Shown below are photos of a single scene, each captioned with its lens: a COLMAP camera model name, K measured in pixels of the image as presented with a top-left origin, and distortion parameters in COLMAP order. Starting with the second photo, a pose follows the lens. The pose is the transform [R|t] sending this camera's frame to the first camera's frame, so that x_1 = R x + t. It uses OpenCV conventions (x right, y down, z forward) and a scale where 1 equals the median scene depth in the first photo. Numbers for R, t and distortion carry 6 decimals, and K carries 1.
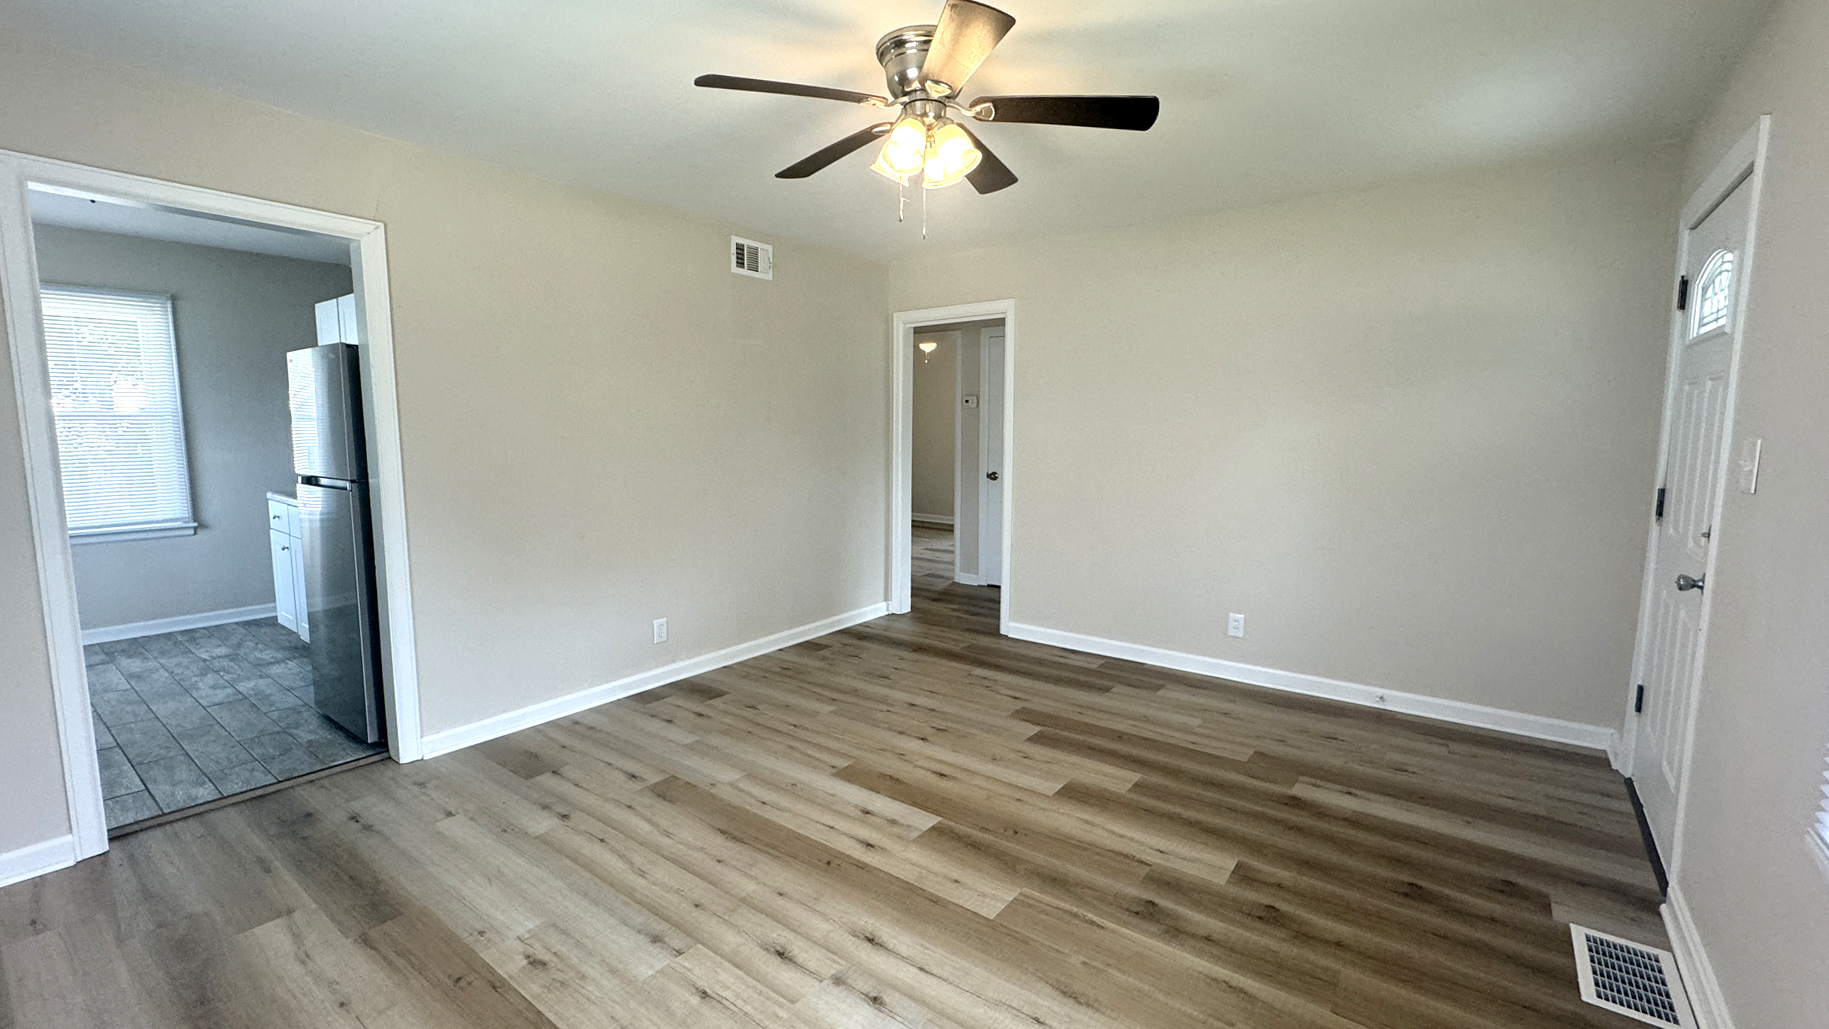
lens RADIAL K [[744.0, 0, 892.4], [0, 744.0, 508.2], [0, 0, 1]] dist [0.002424, 0.000266]
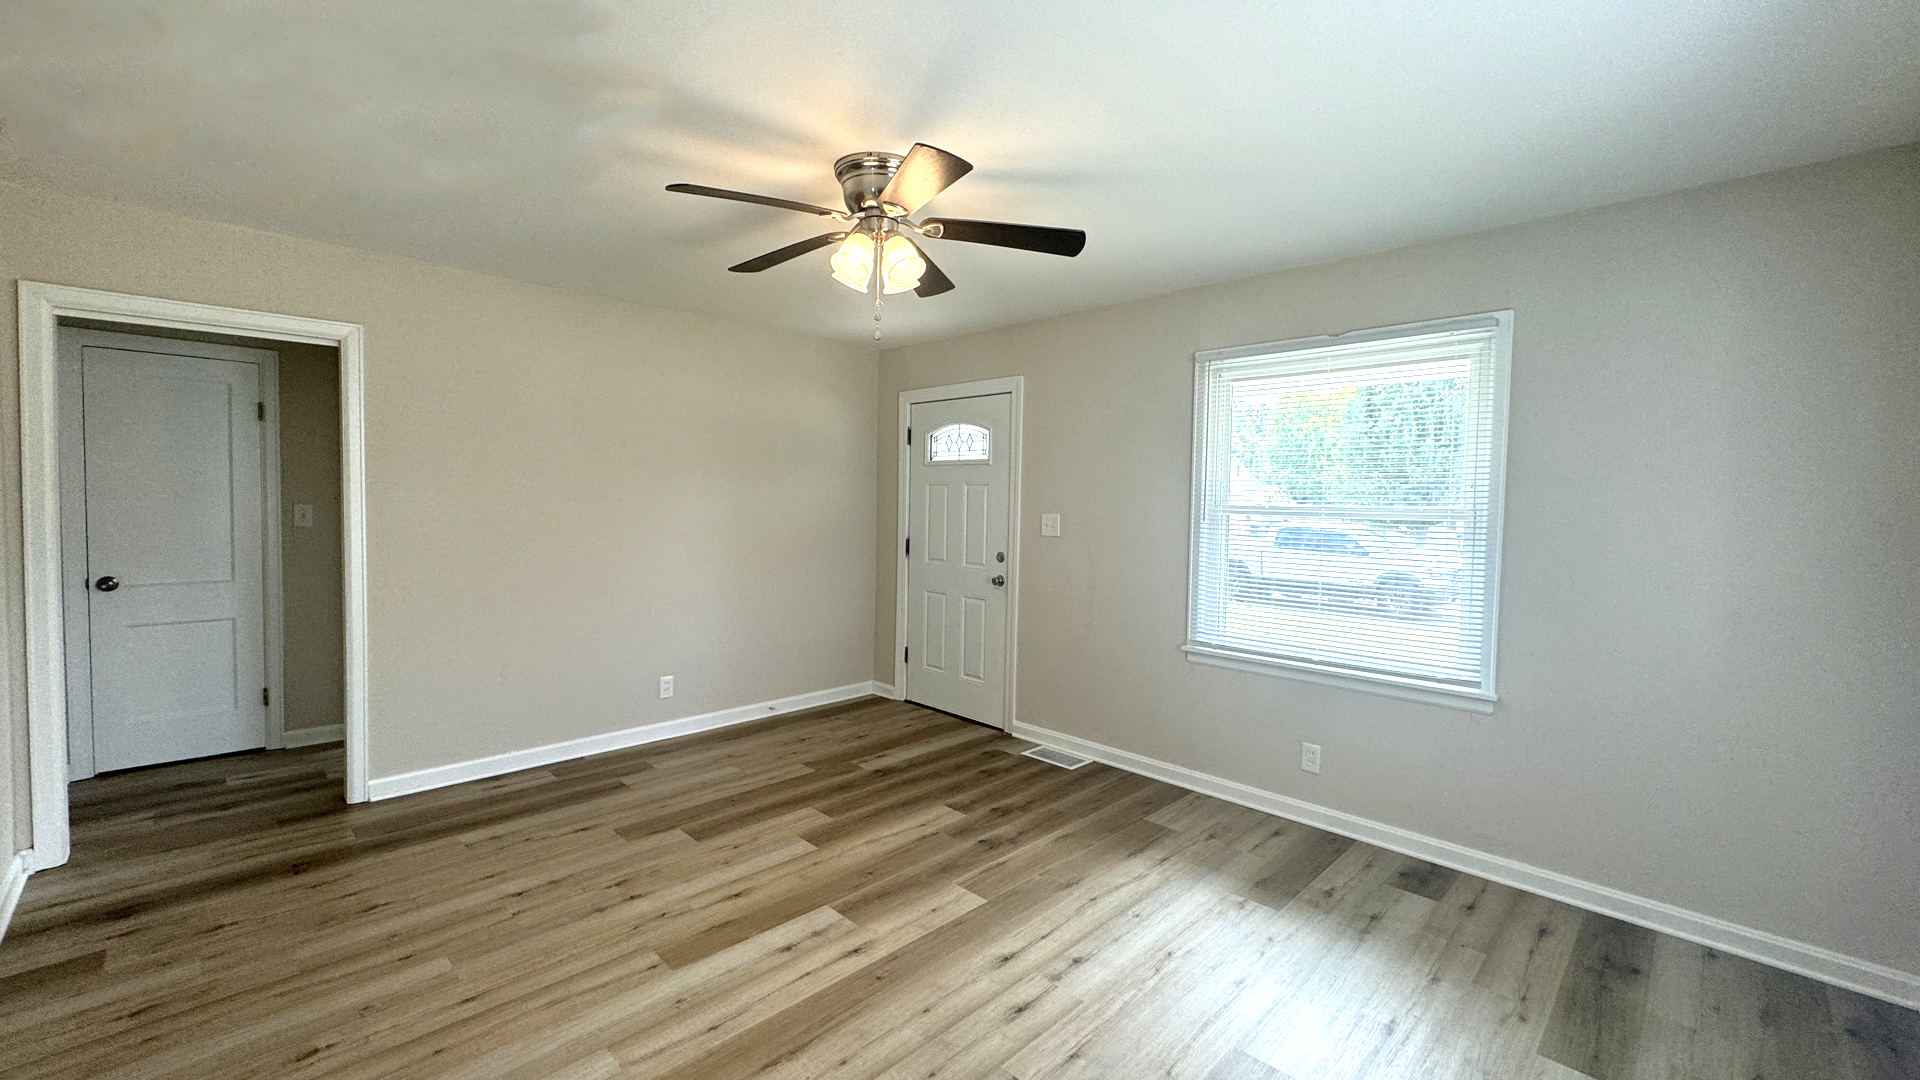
lens RADIAL K [[781.0, 0, 936.8], [0, 781.0, 533.4], [0, 0, 1]] dist [0.002424, 0.000266]
pose [[0.145214, -0.040776, 0.988560, -0.812462], [0.096450, 0.994975, 0.026873, -0.078292], [-0.984688, 0.091445, 0.148417, 0.581587]]
